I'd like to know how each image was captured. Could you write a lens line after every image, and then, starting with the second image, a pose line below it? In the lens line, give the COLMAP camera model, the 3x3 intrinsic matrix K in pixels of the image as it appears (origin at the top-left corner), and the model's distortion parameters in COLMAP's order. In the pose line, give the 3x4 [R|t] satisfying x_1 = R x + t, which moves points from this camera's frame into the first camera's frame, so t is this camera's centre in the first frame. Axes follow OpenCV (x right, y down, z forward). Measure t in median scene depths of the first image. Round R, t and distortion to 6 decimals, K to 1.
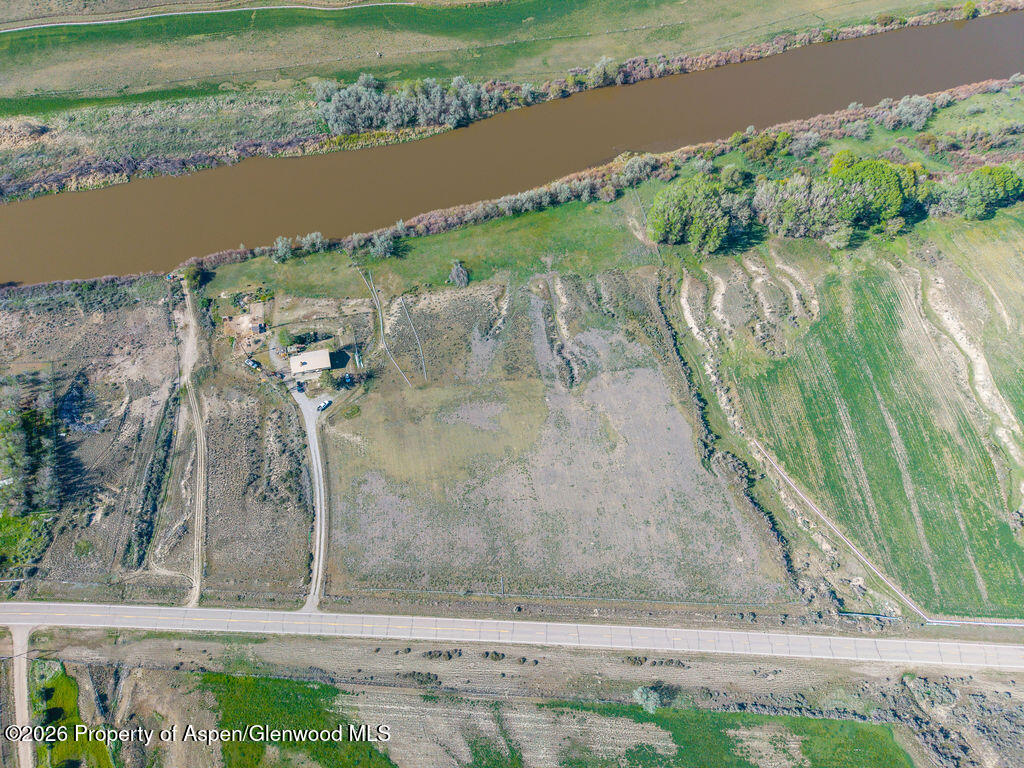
lens RADIAL K [[683.6, 0, 515.8], [0, 683.6, 383.7], [0, 0, 1]] dist [0.016512, -0.012996]
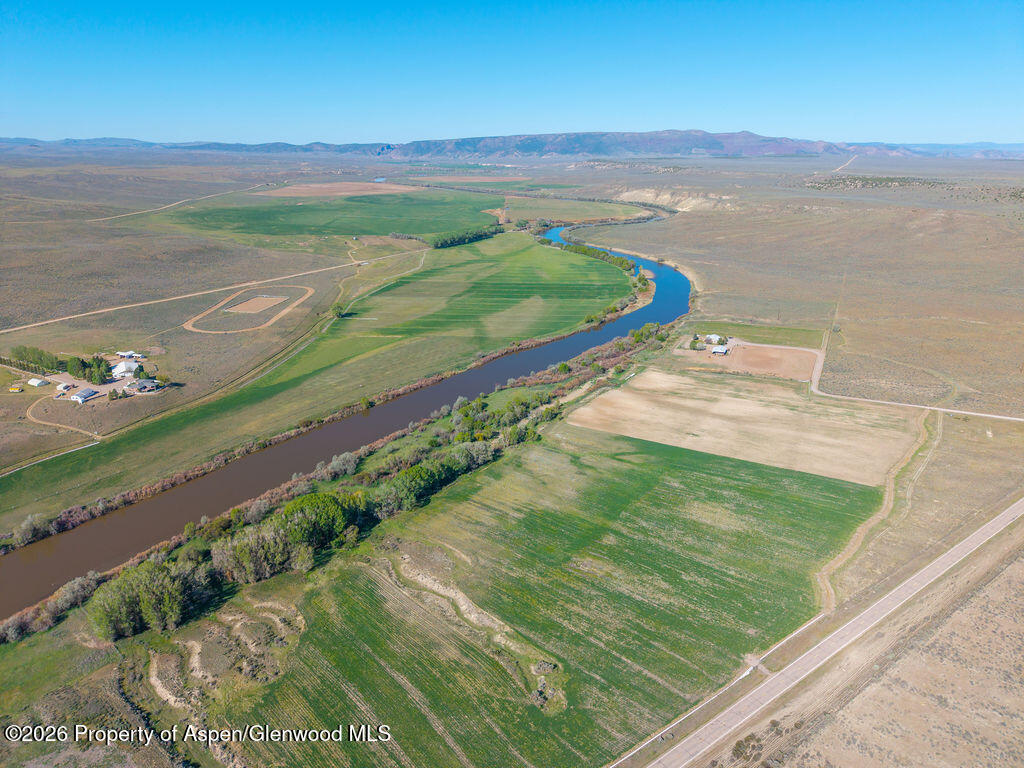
lens RADIAL K [[683.6, 0, 507.5], [0, 683.6, 383.0], [0, 0, 1]] dist [0.016512, -0.012996]
pose [[0.789110, -0.220386, 0.573355, 0.193610], [0.538615, 0.696993, -0.473387, 0.288388], [-0.295296, 0.682372, 0.668707, 0.027292]]
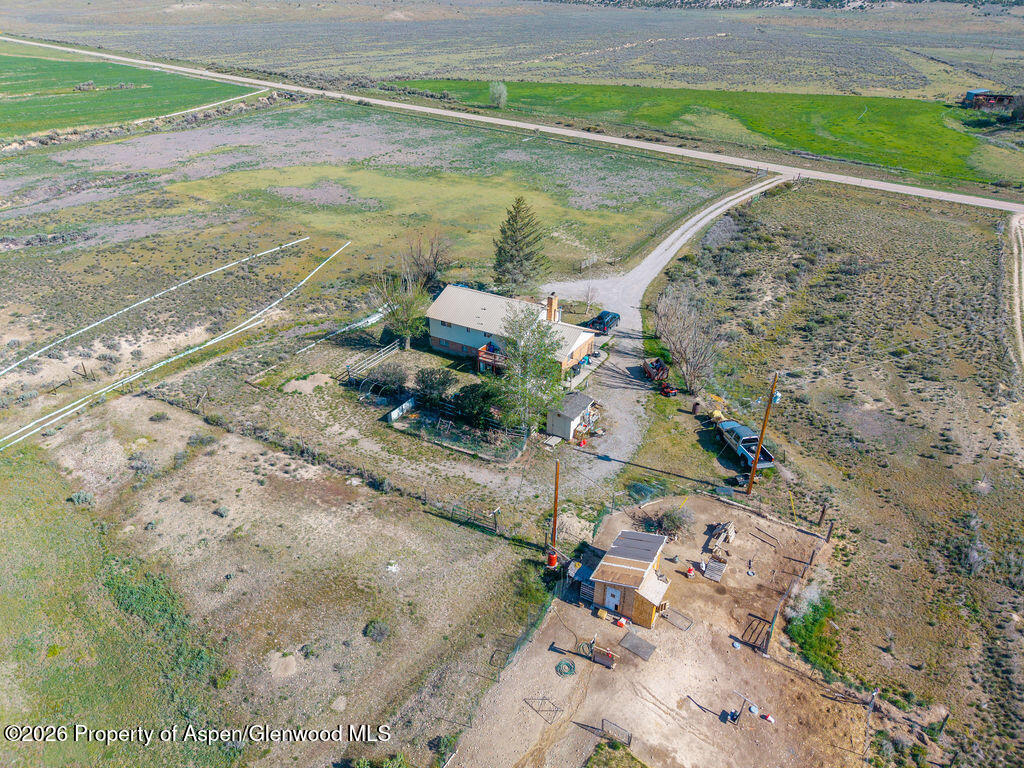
lens RADIAL K [[683.6, 0, 510.3], [0, 683.6, 384.5], [0, 0, 1]] dist [0.016512, -0.012996]
pose [[-0.723561, -0.360870, 0.588416, -0.431427], [0.578278, 0.148554, 0.802201, -0.212682], [-0.376902, 0.920709, 0.101195, 0.963503]]
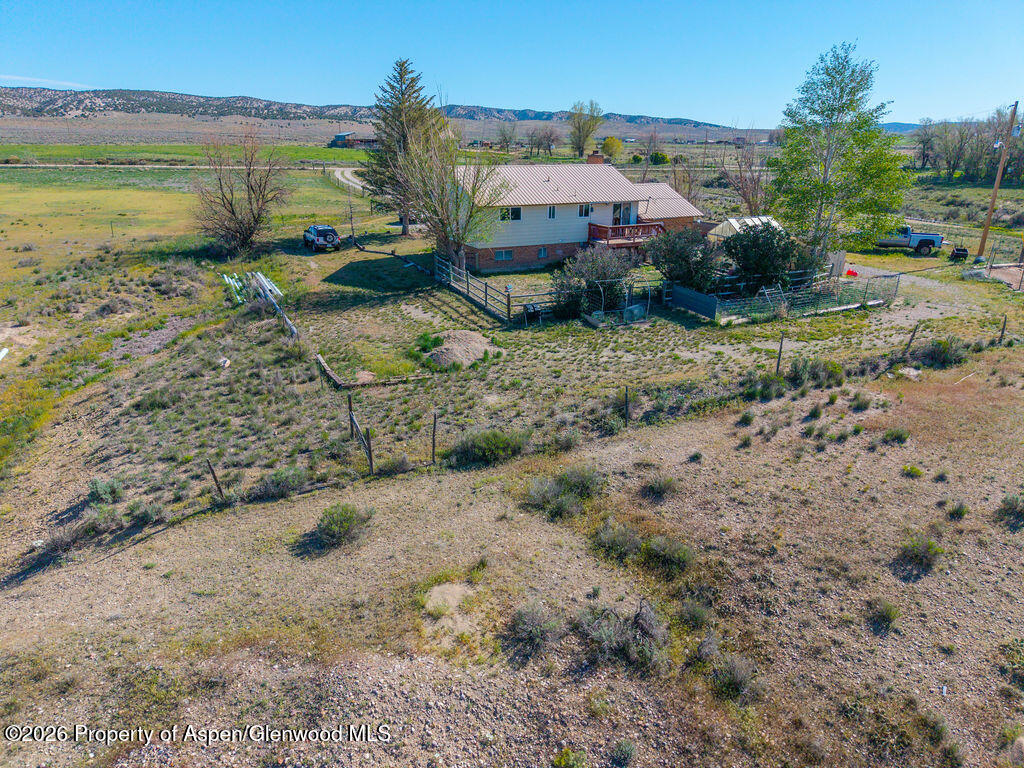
lens RADIAL K [[683.6, 0, 511.2], [0, 683.6, 380.7], [0, 0, 1]] dist [0.016512, -0.012996]
pose [[-0.976756, 0.040450, -0.210504, -0.245978], [-0.198854, 0.195670, 0.960297, -0.163625], [0.080033, 0.979835, -0.183078, 1.030568]]
